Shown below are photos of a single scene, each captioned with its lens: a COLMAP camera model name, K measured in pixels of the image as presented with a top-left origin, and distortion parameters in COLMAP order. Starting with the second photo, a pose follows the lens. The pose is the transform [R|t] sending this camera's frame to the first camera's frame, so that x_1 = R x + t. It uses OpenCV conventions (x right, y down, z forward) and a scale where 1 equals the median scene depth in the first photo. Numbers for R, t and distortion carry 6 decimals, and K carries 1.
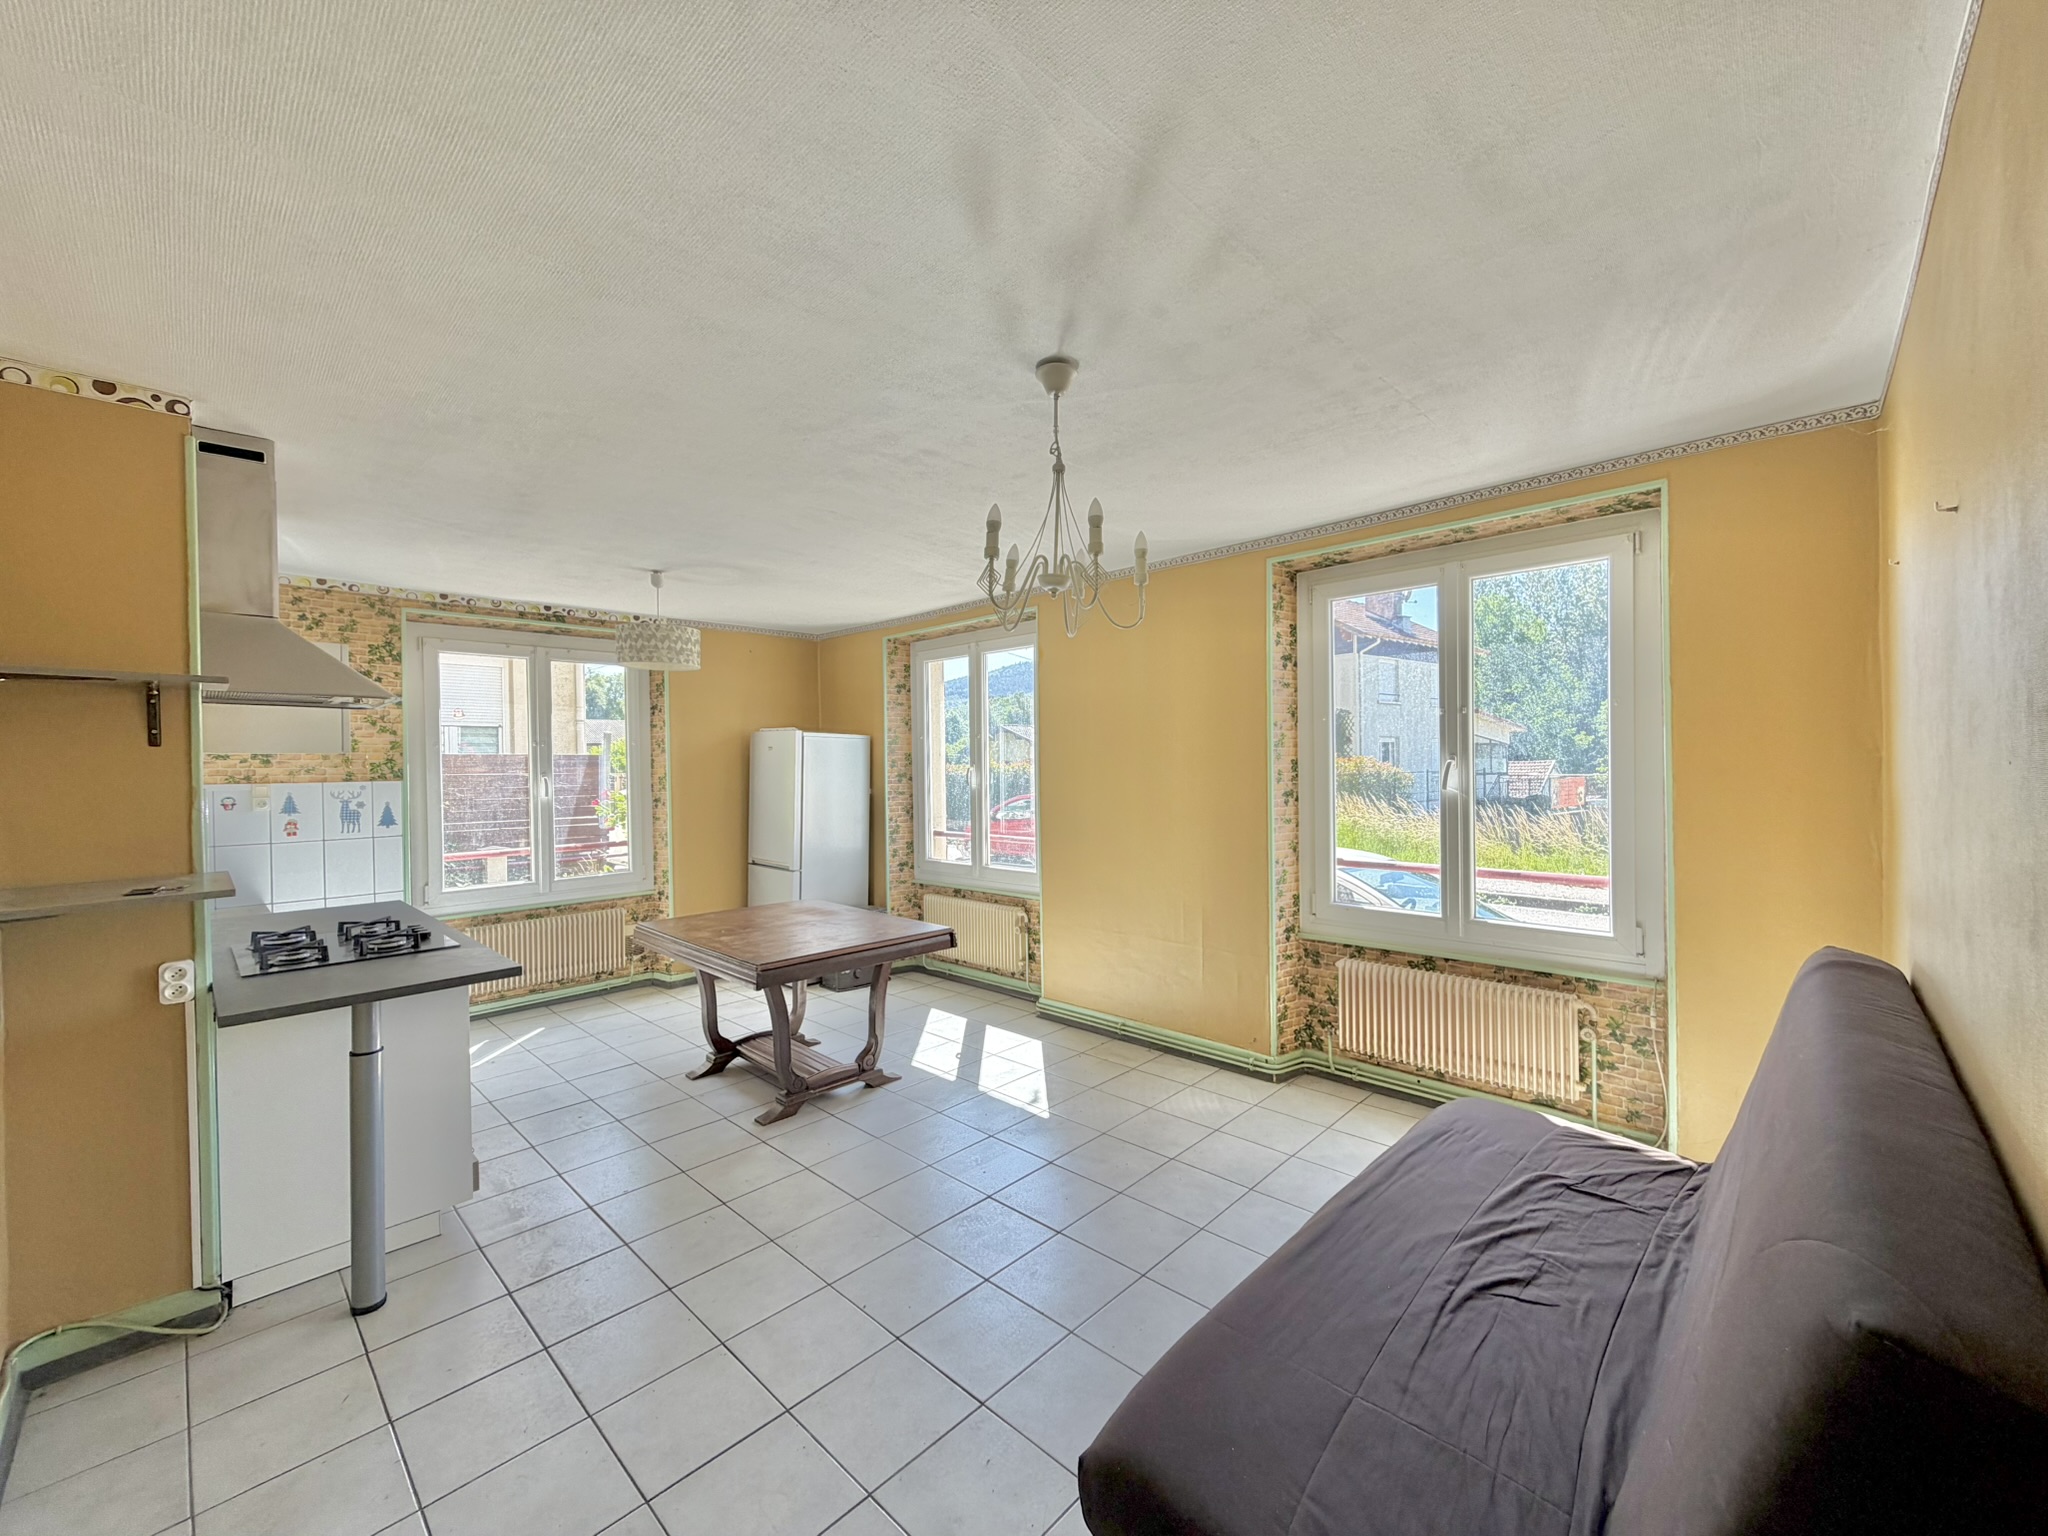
lens RADIAL K [[817.8, 0, 1034.7], [0, 817.8, 773.2], [0, 0, 1]] dist [-0.001644, -0.000101]
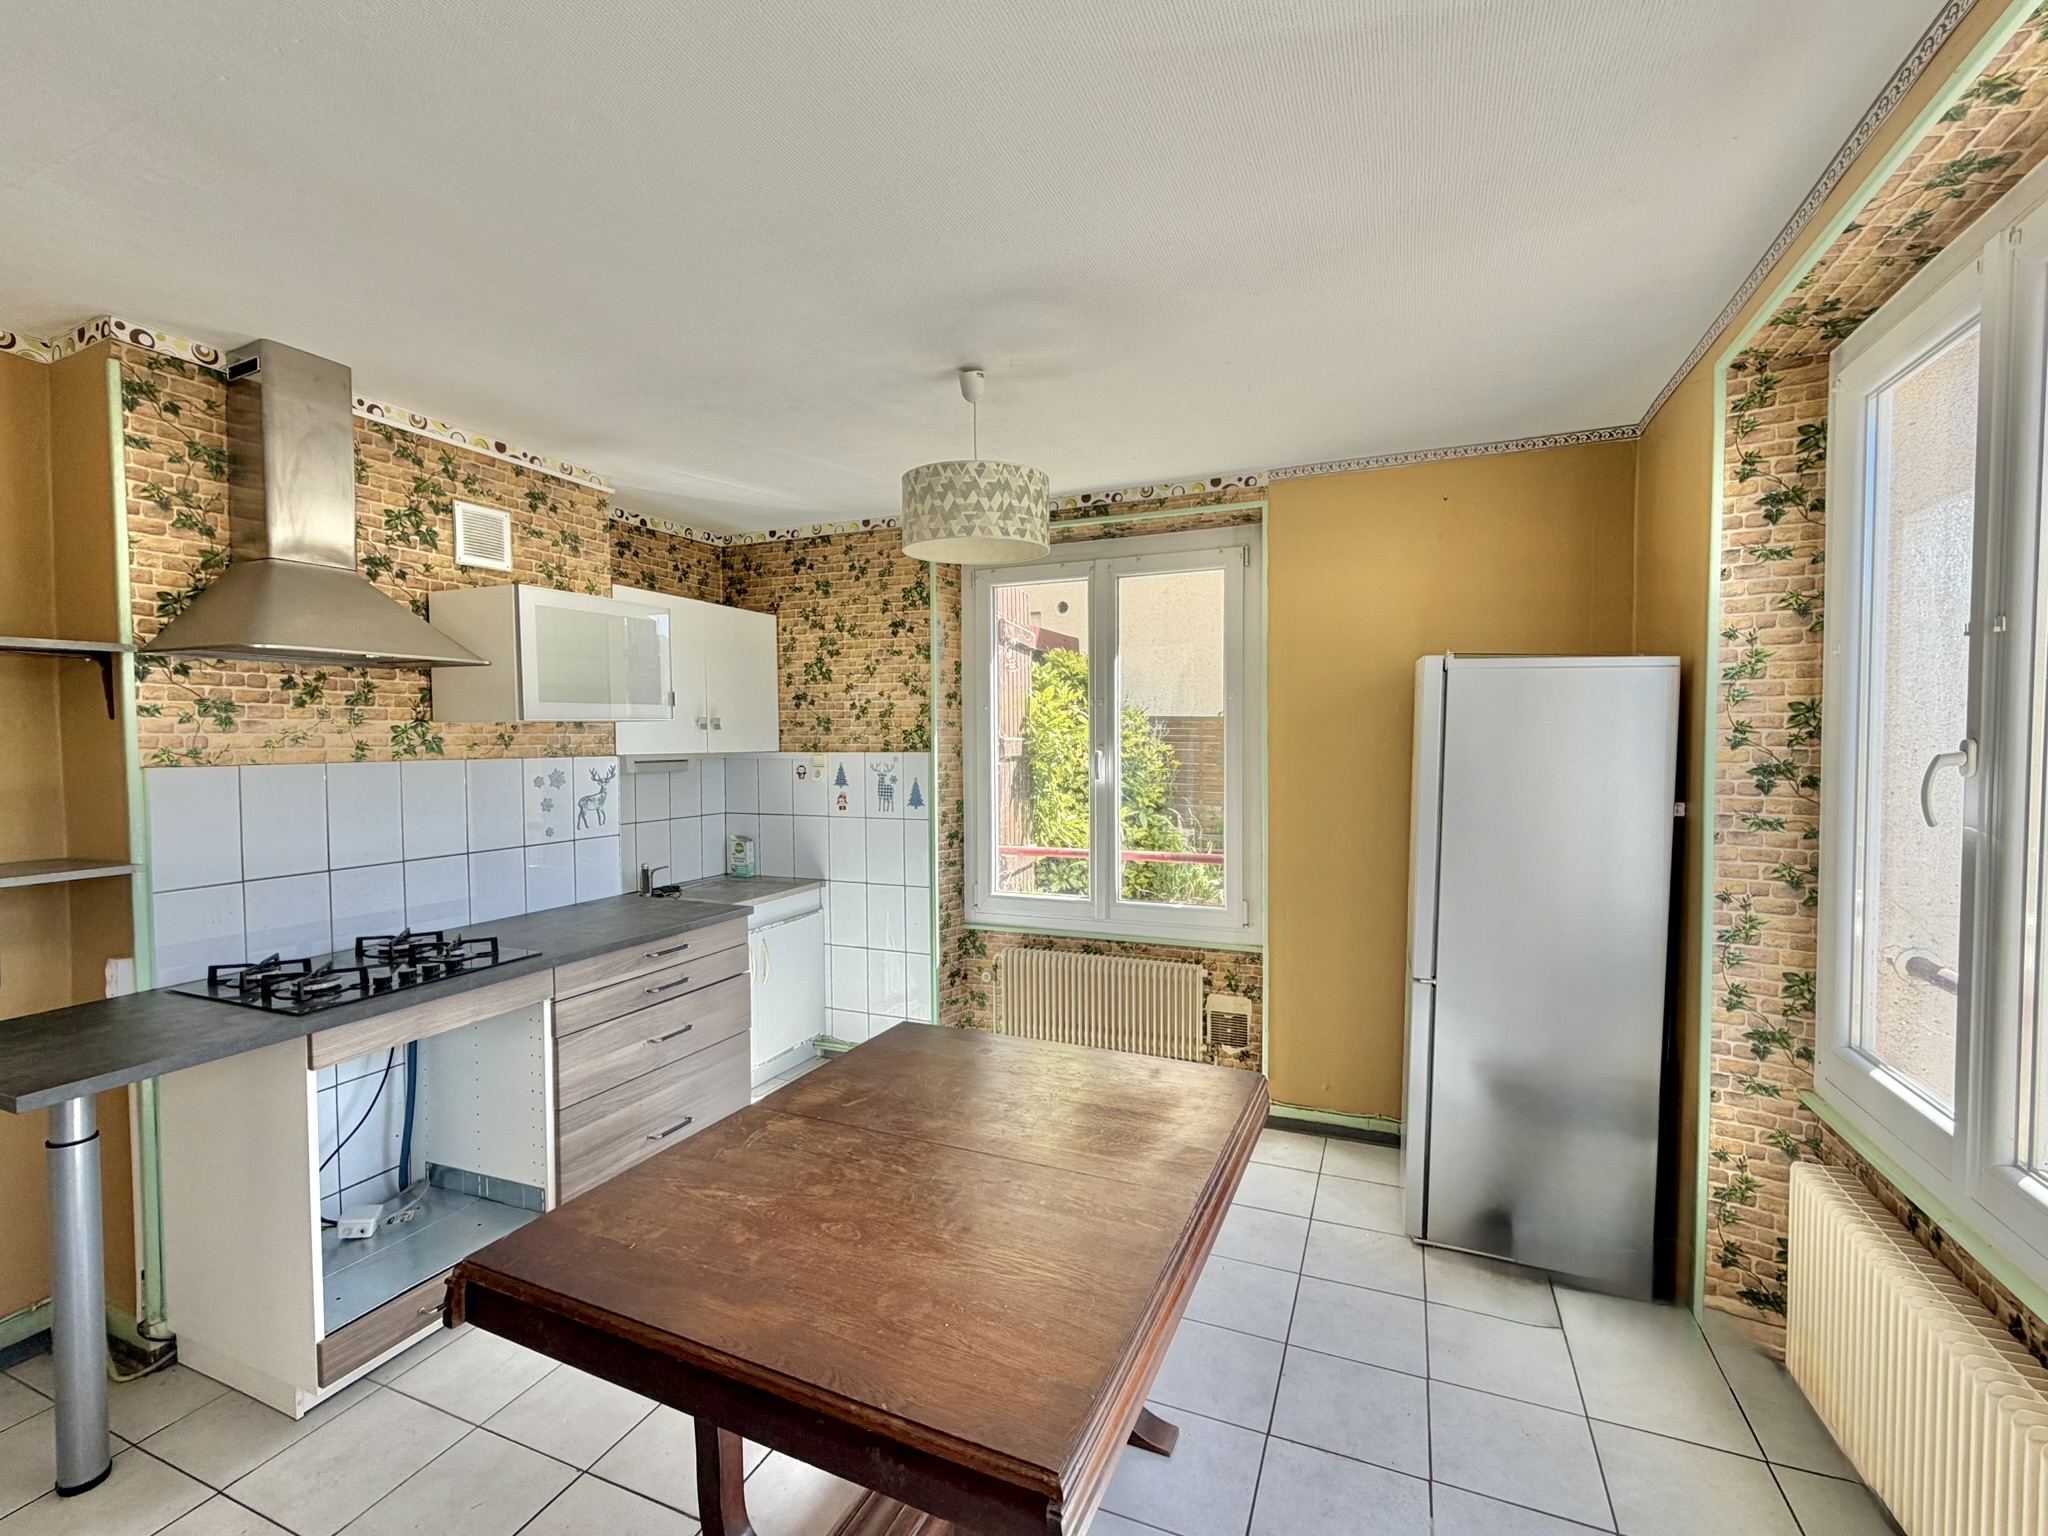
lens RADIAL K [[887.9, 0, 1027.1], [0, 887.9, 766.8], [0, 0, 1]] dist [-0.016848, -0.000092]
pose [[0.349296, 0.042144, -0.936064, 0.074264], [-0.009720, 0.999097, 0.041355, -0.012342], [0.936962, -0.005346, 0.349390, 0.707961]]
